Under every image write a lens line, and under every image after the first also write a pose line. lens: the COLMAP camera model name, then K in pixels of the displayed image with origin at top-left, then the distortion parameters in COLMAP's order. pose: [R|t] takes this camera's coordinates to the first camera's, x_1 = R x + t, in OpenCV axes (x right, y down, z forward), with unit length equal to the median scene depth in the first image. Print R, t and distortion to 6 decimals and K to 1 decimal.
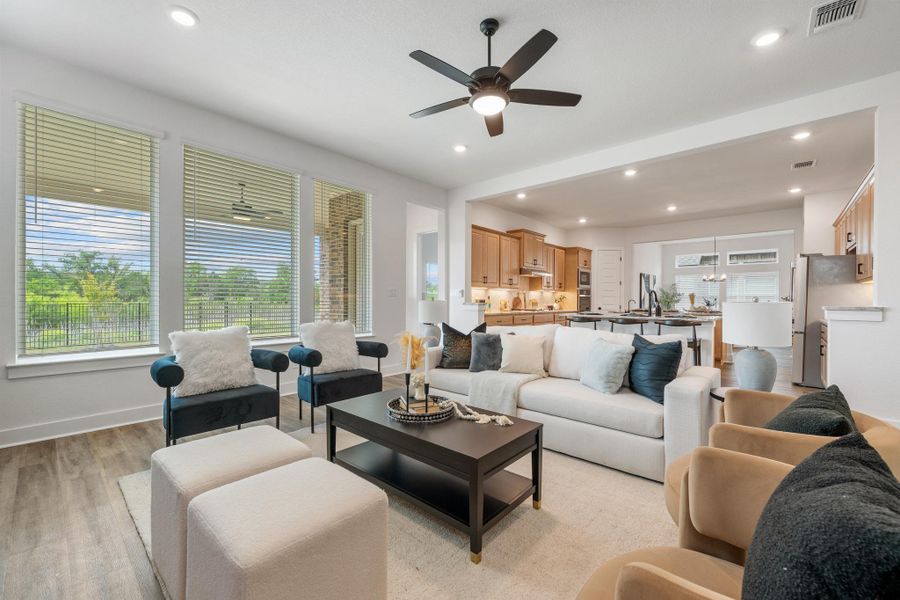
lens RADIAL K [[356.9, 0, 445.8], [0, 356.9, 304.9], [0, 0, 1]] dist [0.002357, -0.000591]
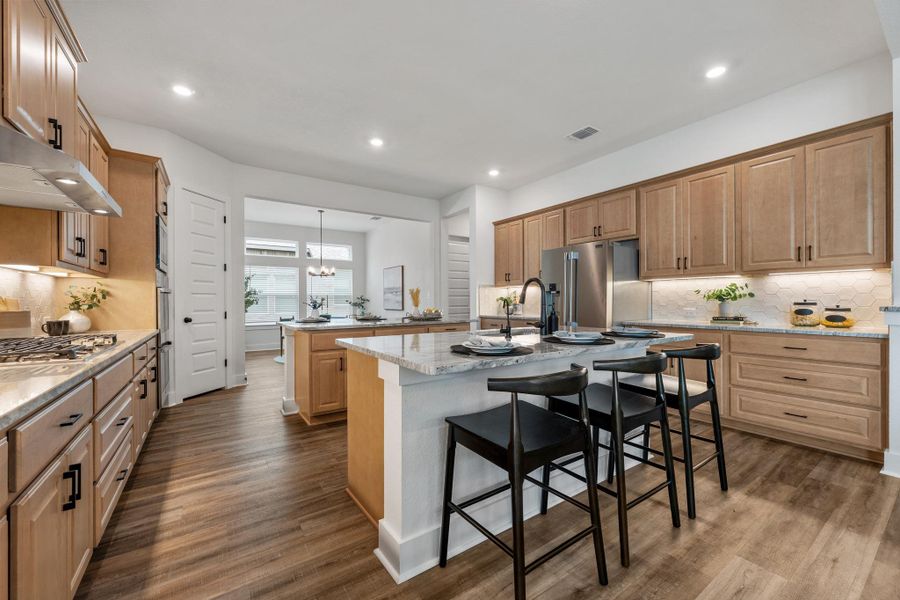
lens RADIAL K [[356.9, 0, 447.4], [0, 356.9, 300.2], [0, 0, 1]] dist [0.002357, -0.000591]
pose [[0.224639, -0.003287, 0.974437, 0.076698], [0.019090, 0.999817, -0.001029, -0.009183], [-0.974255, 0.018834, 0.224660, 0.620703]]
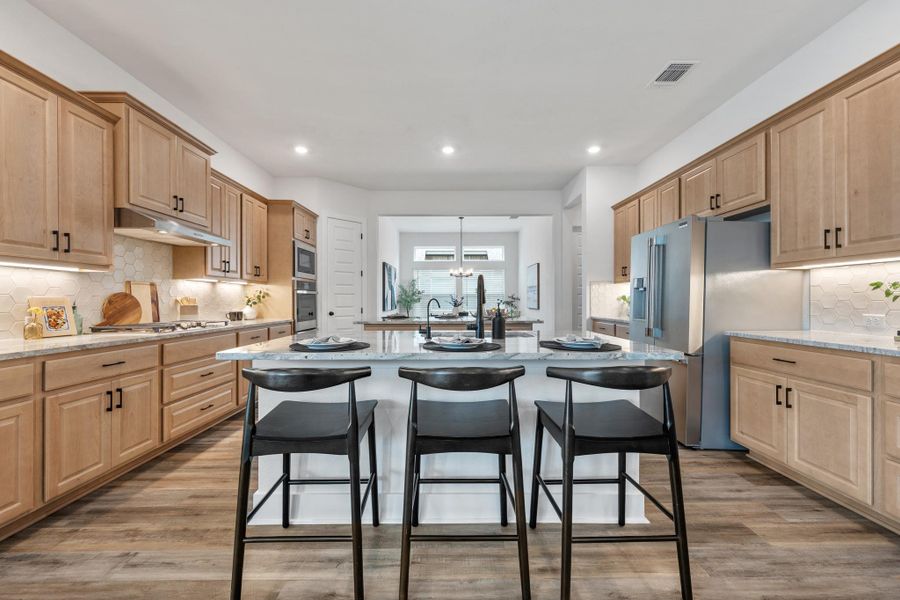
lens RADIAL K [[356.9, 0, 446.1], [0, 356.9, 299.0], [0, 0, 1]] dist [0.002357, -0.000591]
pose [[0.734407, -0.003275, 0.678701, 0.174449], [0.014105, 0.999846, -0.010438, -0.006484], [-0.678563, 0.017239, 0.734340, 0.451284]]
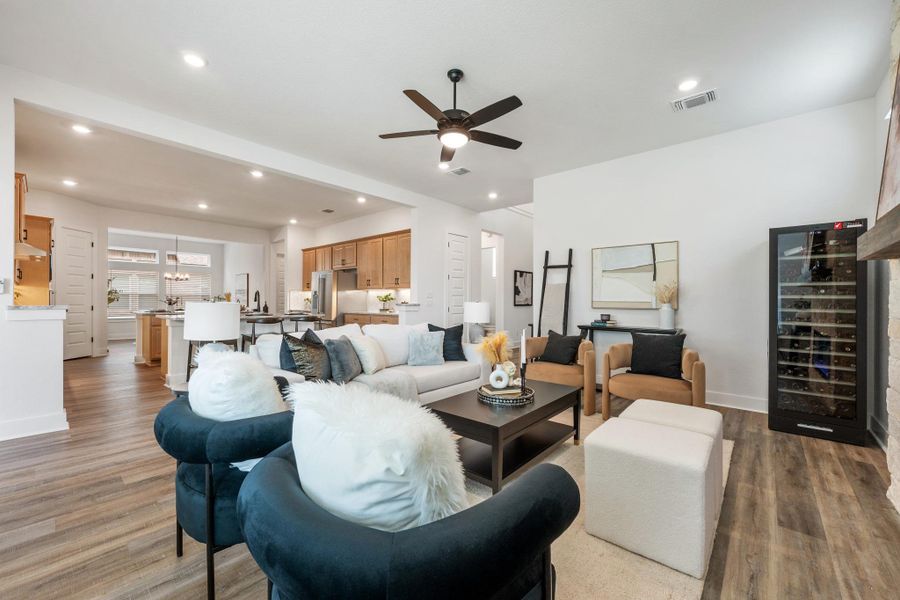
lens RADIAL K [[356.9, 0, 445.4], [0, 356.9, 299.7], [0, 0, 1]] dist [0.002357, -0.000591]
pose [[-0.023599, -0.002944, 0.999717, -0.296817], [0.009362, 0.999951, 0.003166, -0.007976], [-0.999678, 0.009434, -0.023570, 0.292993]]
